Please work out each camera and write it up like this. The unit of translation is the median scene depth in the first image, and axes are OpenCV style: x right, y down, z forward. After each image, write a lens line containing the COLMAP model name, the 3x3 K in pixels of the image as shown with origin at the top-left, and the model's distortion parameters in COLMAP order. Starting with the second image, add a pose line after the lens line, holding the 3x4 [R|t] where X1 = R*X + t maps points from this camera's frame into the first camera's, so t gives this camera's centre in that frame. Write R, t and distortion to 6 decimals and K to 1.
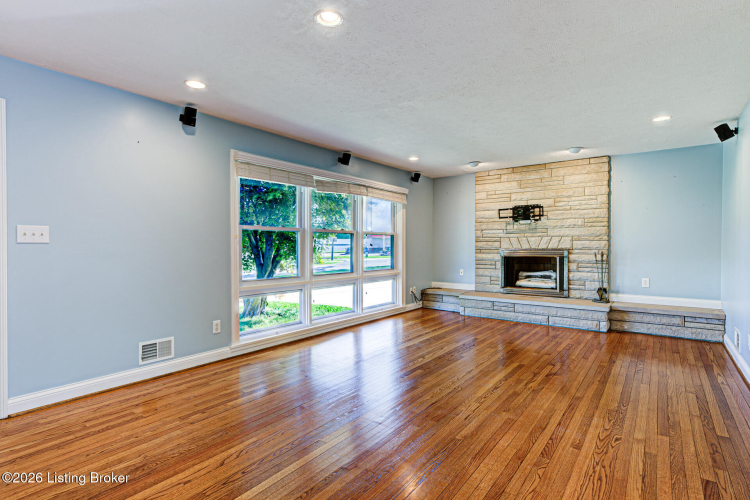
lens RADIAL K [[382.5, 0, 371.6], [0, 382.5, 248.9], [0, 0, 1]] dist [0.006950, -0.000873]
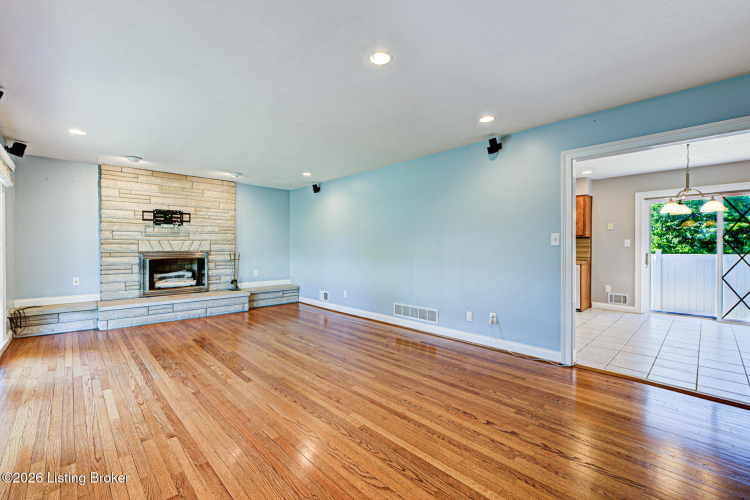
lens RADIAL K [[320.7, 0, 375.5], [0, 320.7, 249.9], [0, 0, 1]] dist [0.000973, 0.000563]
pose [[0.147493, -0.007414, 0.989035, -0.411957], [0.009105, 0.999940, 0.006138, -0.005085], [-0.989021, 0.008099, 0.147551, 0.325413]]
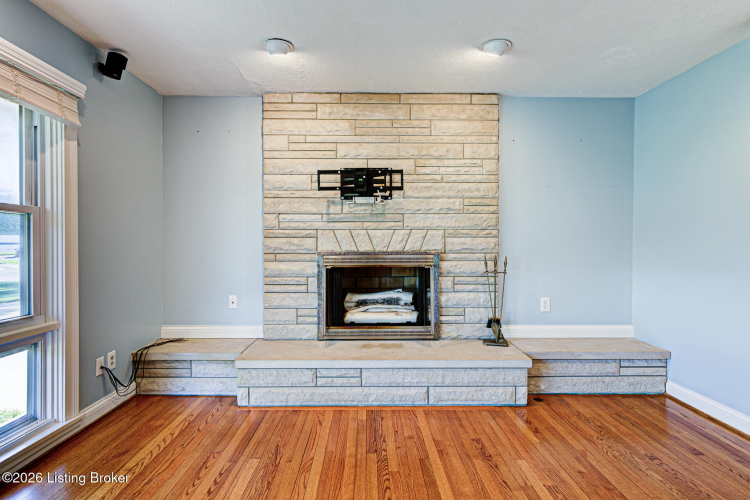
lens RADIAL K [[382.5, 0, 372.3], [0, 382.5, 249.2], [0, 0, 1]] dist [0.006950, -0.000873]
pose [[0.782836, -0.005421, 0.622204, 0.090945], [0.004729, 0.999985, 0.002763, -0.005840], [-0.622210, 0.000779, 0.782850, 0.624528]]
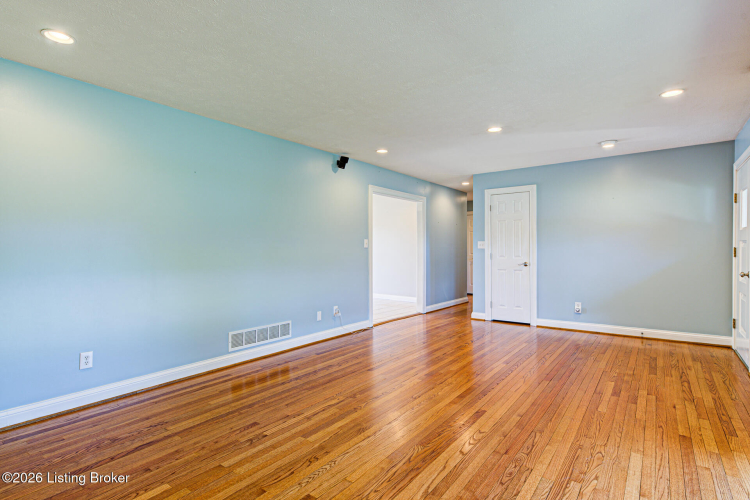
lens RADIAL K [[382.5, 0, 377.2], [0, 382.5, 245.5], [0, 0, 1]] dist [0.006950, -0.000873]
pose [[-0.999689, 0.001951, -0.024881, 0.189357], [0.002039, 0.999992, -0.003512, -0.008191], [0.024874, -0.003561, -0.999684, 1.070365]]
